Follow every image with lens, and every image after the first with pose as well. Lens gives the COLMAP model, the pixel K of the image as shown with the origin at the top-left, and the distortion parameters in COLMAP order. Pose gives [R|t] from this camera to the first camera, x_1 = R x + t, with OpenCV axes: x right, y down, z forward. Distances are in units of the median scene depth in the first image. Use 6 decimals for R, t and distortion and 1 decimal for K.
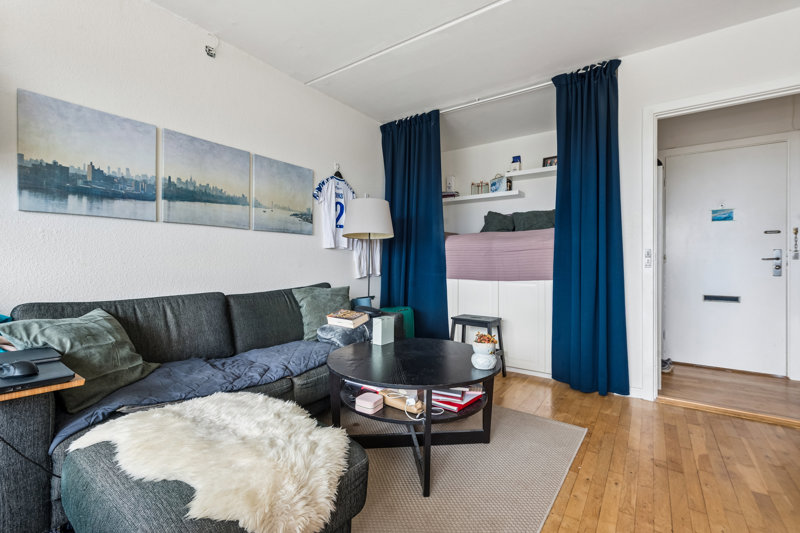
lens RADIAL K [[359.1, 0, 399.7], [0, 359.1, 263.0], [0, 0, 1]] dist [-0.001068, -0.000128]
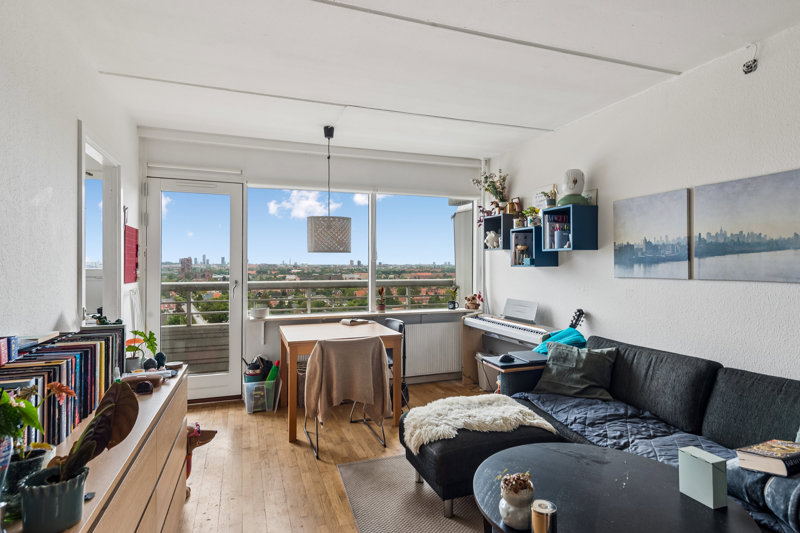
lens RADIAL K [[431.8, 0, 401.0], [0, 431.8, 264.3], [0, 0, 1]] dist [0.003246, 0.000261]
pose [[-0.579007, -0.001484, -0.815321, 0.796348], [0.001088, 0.999996, -0.002593, -0.152517], [0.815322, -0.002389, -0.579003, 1.009522]]
